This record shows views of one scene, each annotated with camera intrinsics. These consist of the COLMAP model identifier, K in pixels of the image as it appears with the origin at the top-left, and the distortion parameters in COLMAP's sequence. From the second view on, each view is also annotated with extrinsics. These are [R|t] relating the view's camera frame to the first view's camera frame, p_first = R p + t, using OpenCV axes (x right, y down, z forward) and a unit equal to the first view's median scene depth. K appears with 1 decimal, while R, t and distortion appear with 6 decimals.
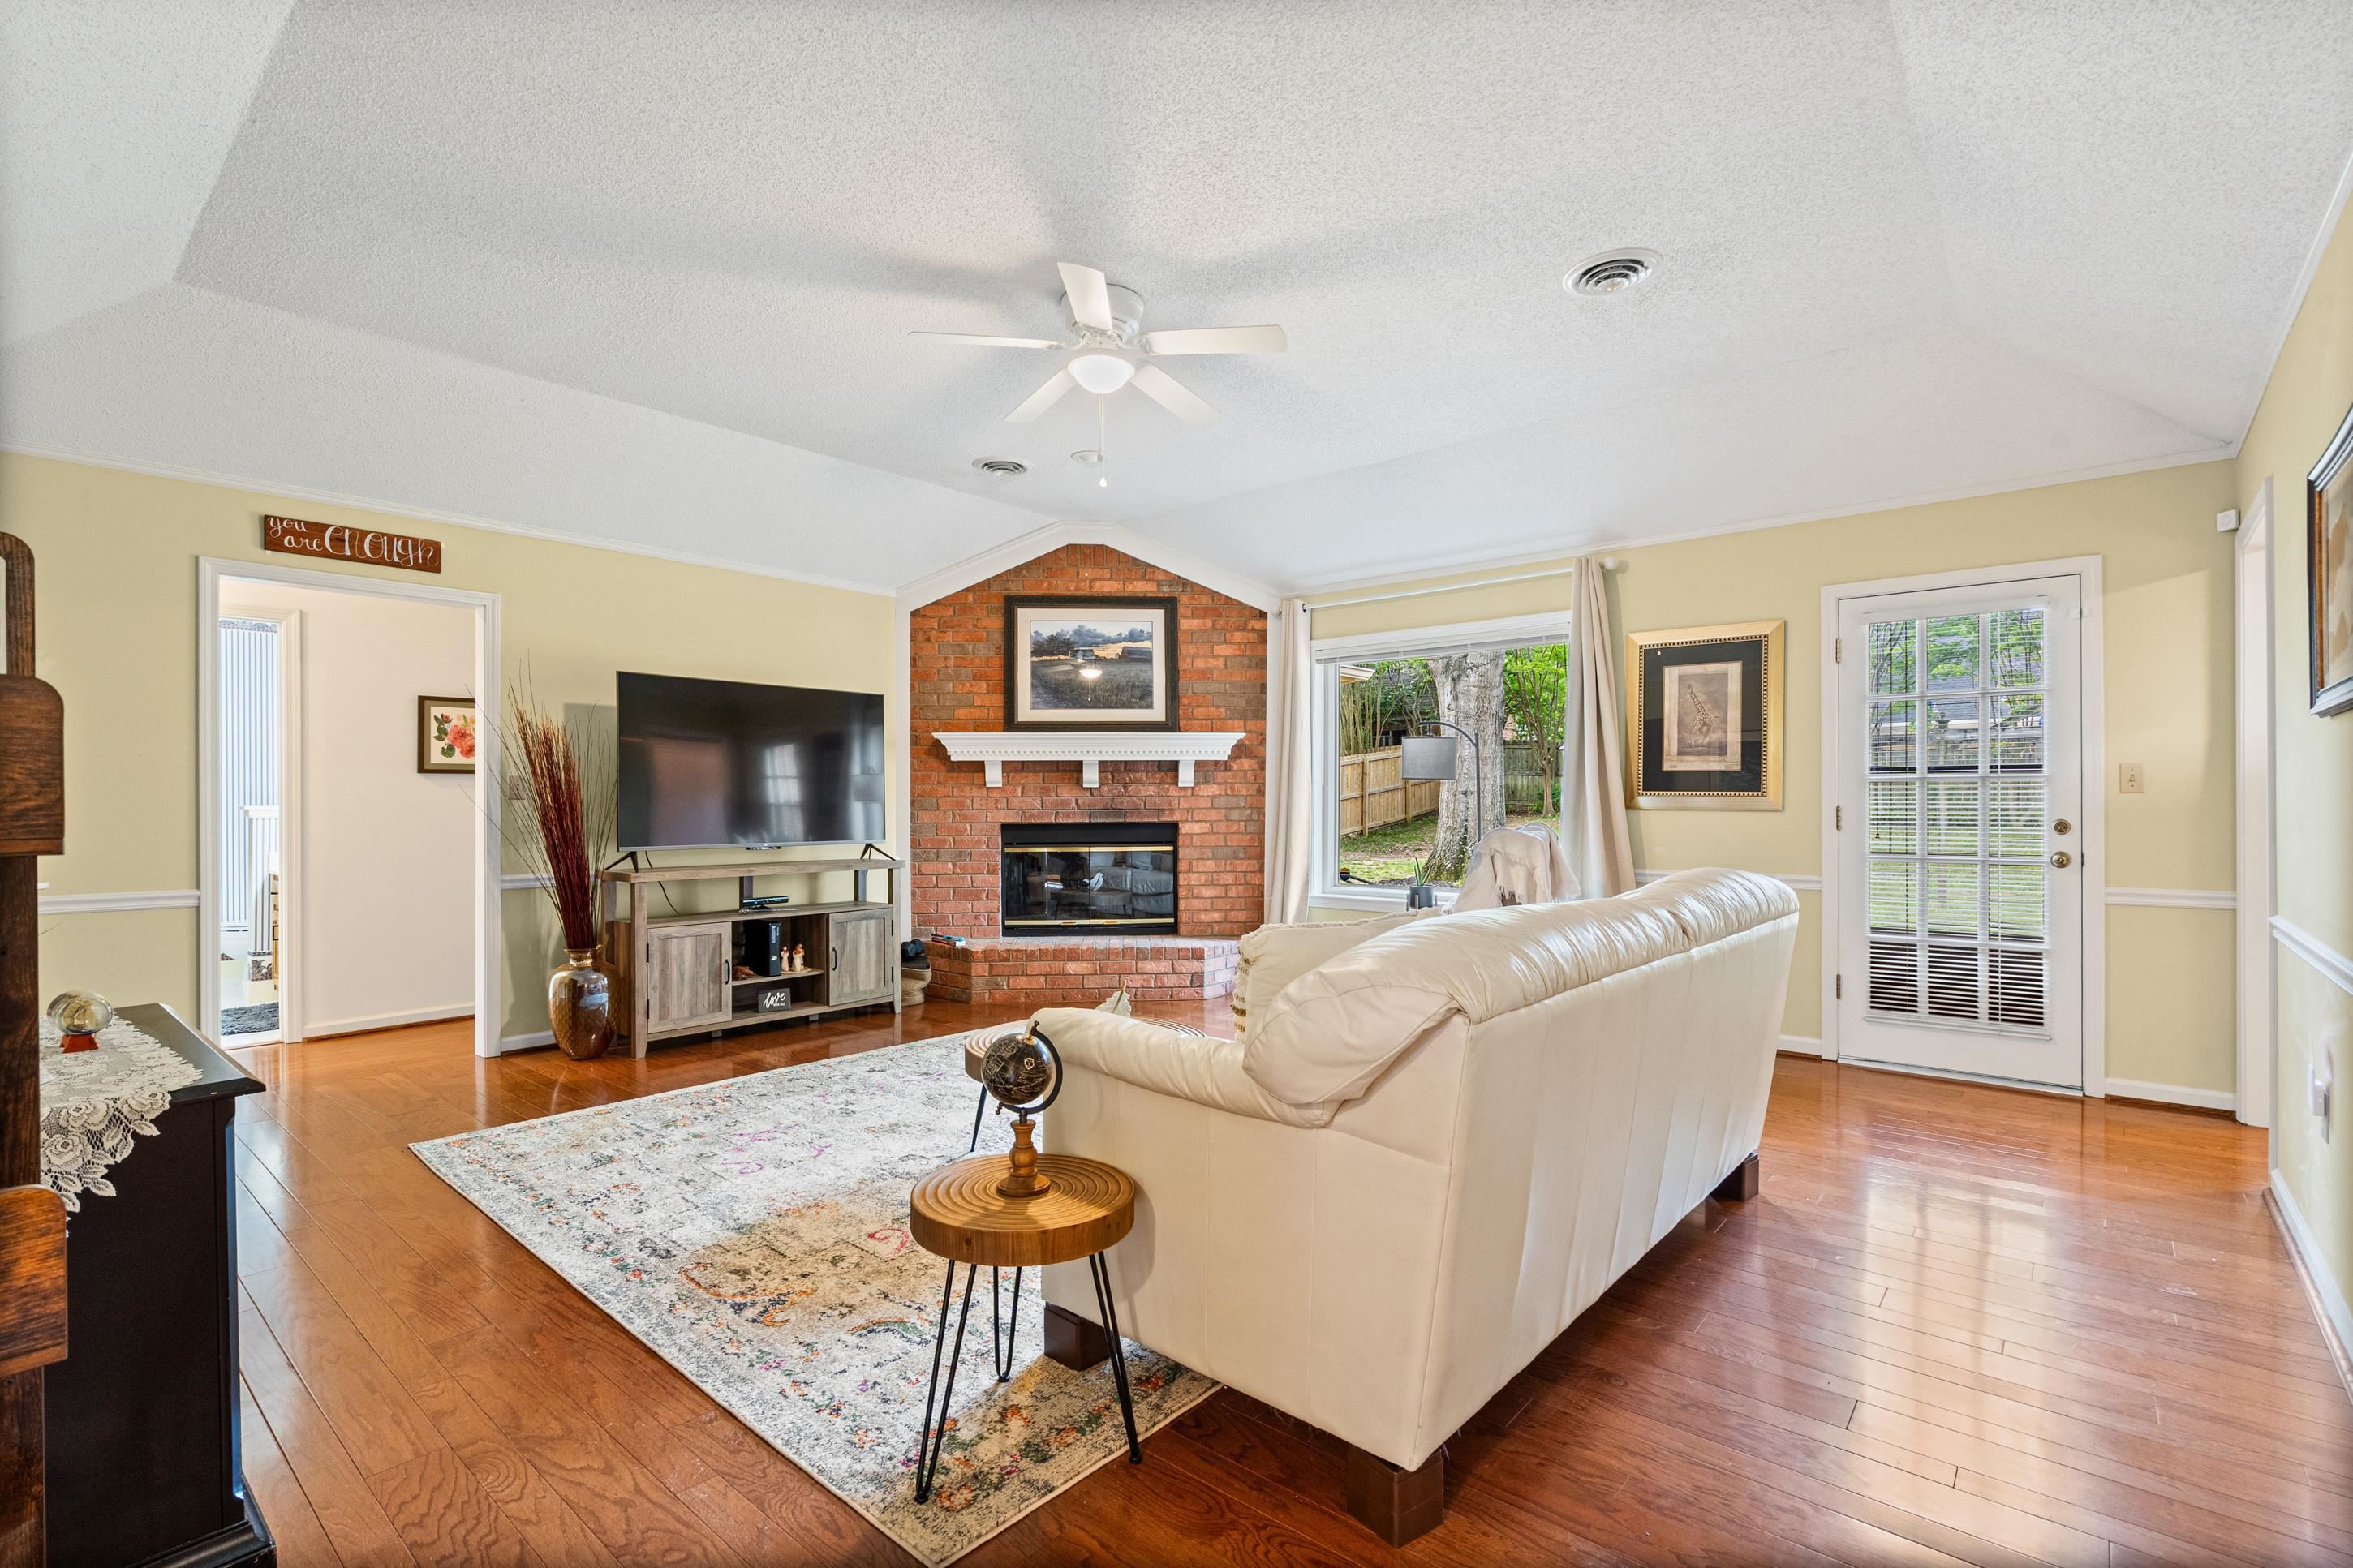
lens RADIAL K [[1079.6, 0, 1165.3], [0, 1079.6, 800.4], [0, 0, 1]] dist [-0.002112, 0.000211]
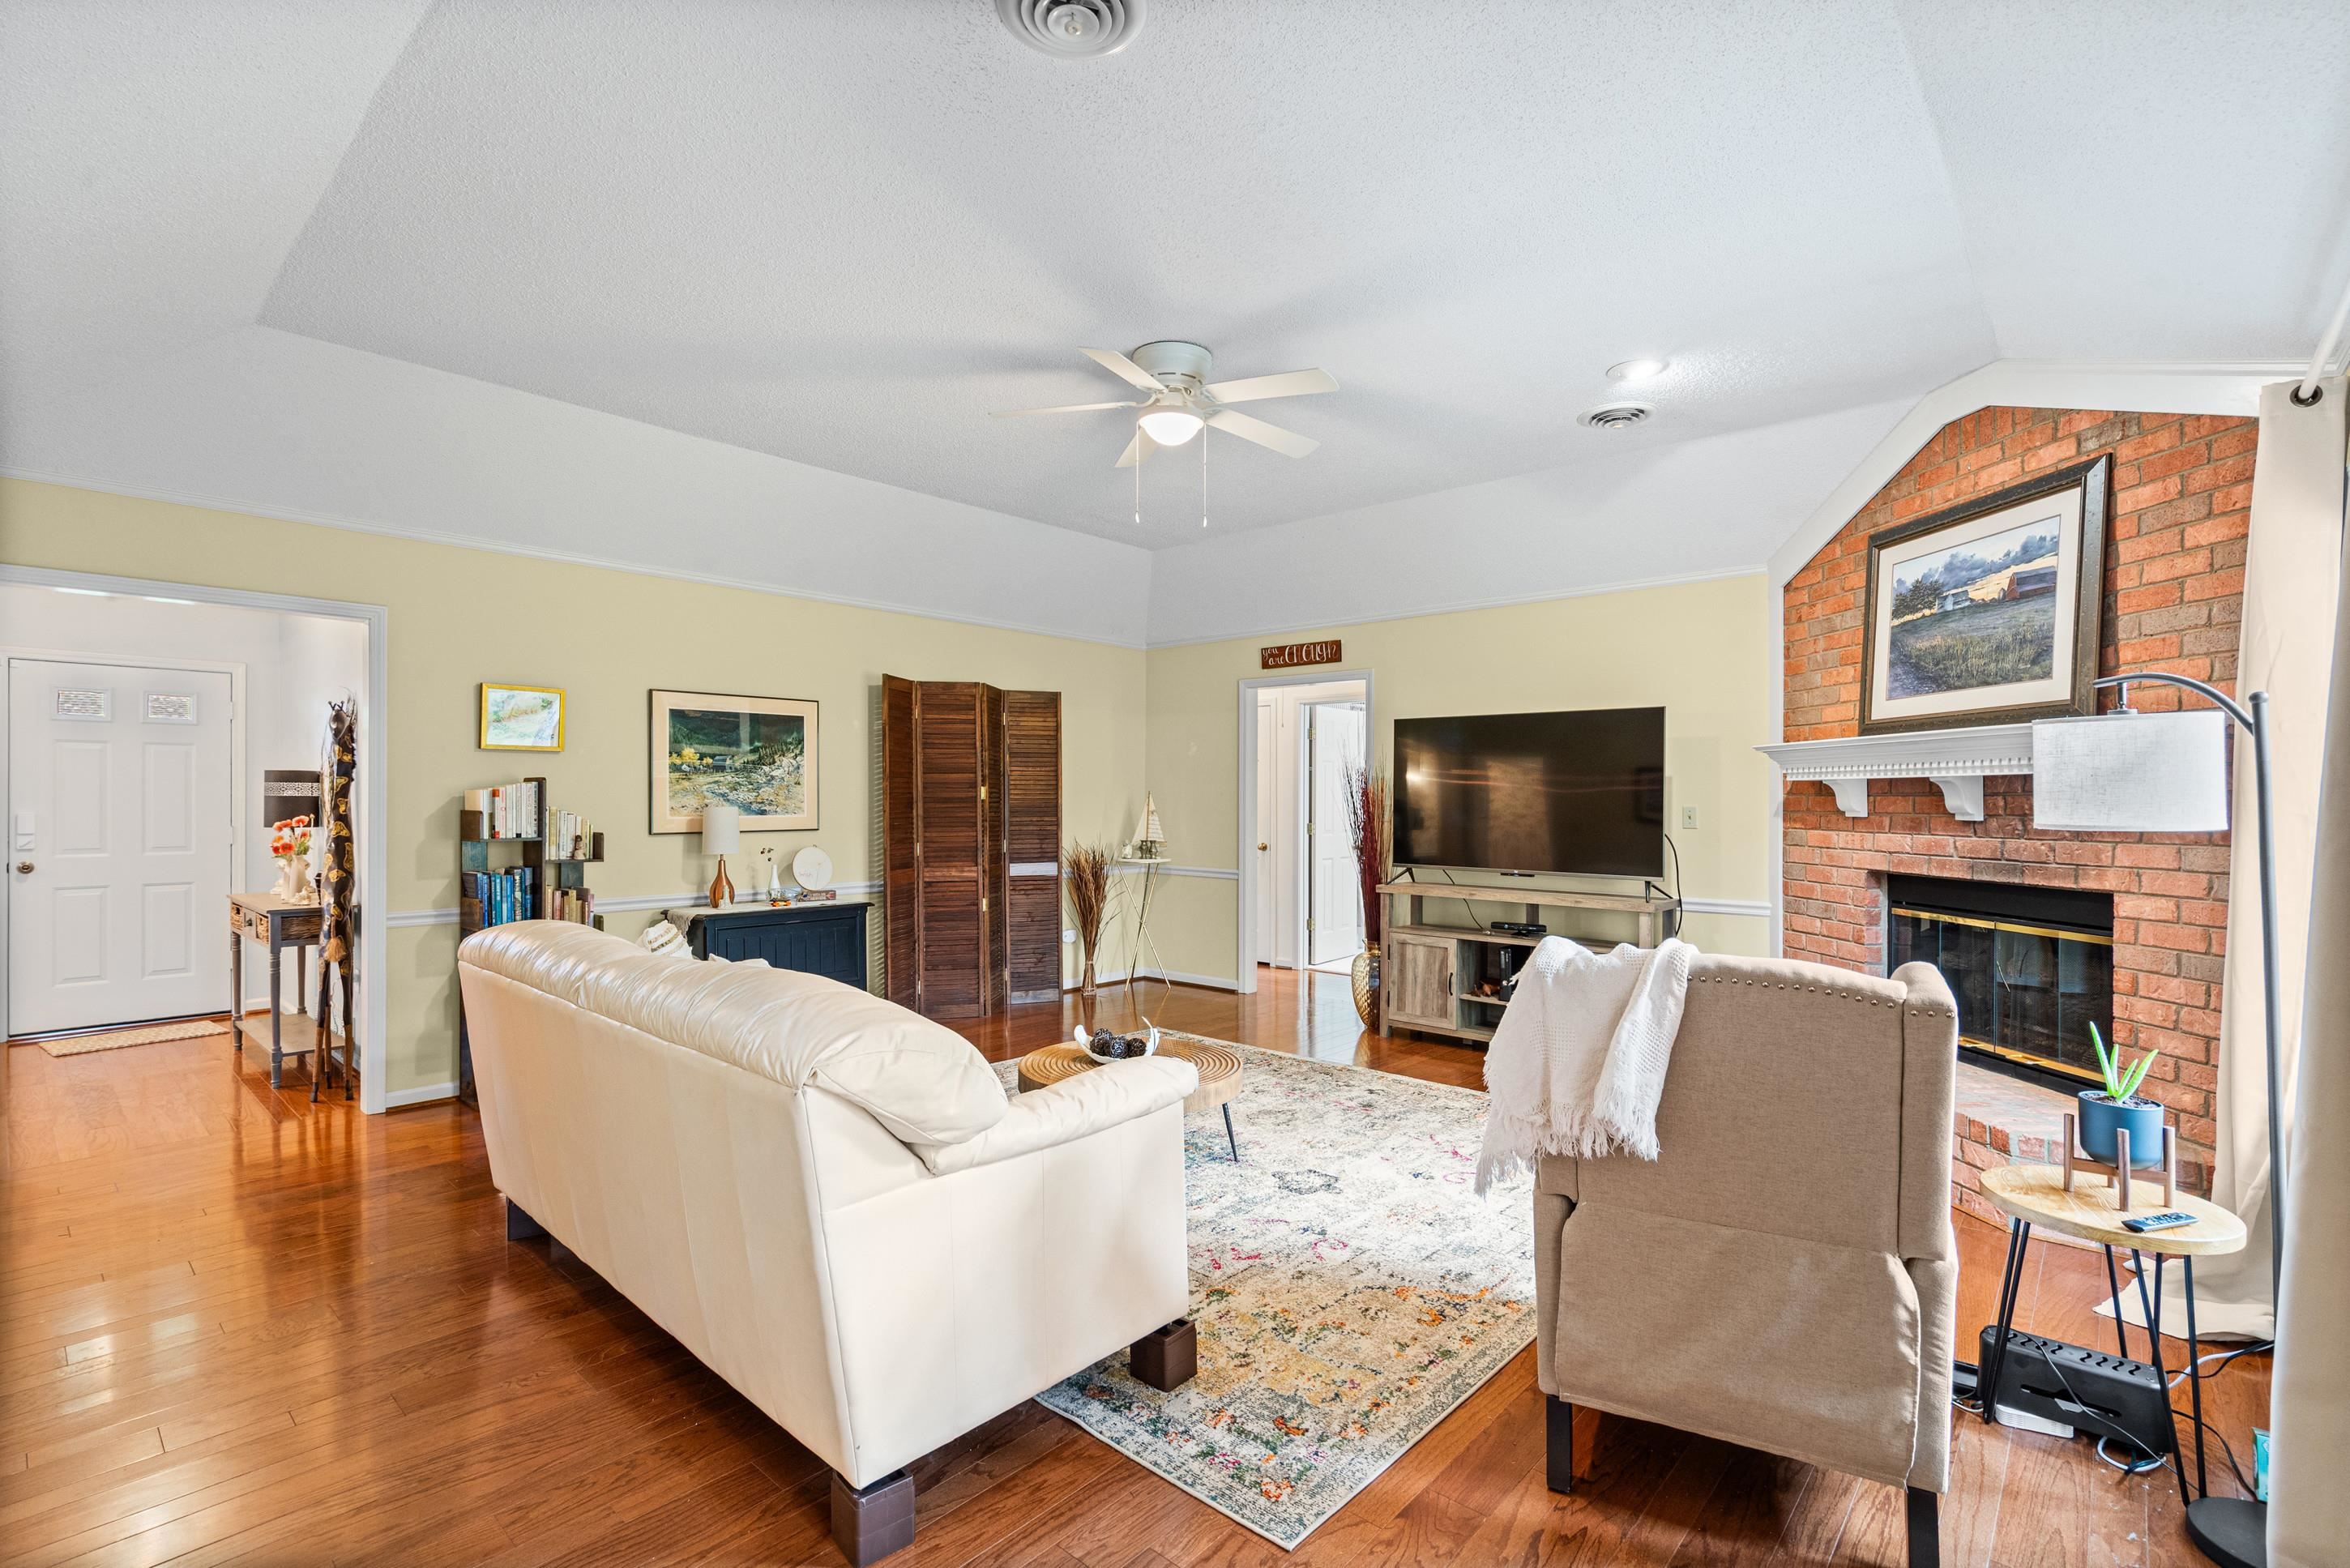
lens RADIAL K [[1078.3, 0, 1163.8], [0, 1078.3, 800.4], [0, 0, 1]] dist [-0.002112, 0.000211]
pose [[-0.019349, 0.004964, -0.999800, 0.538059], [-0.004439, 0.999977, 0.005051, -0.024591], [0.999803, 0.004536, -0.019326, 0.568757]]
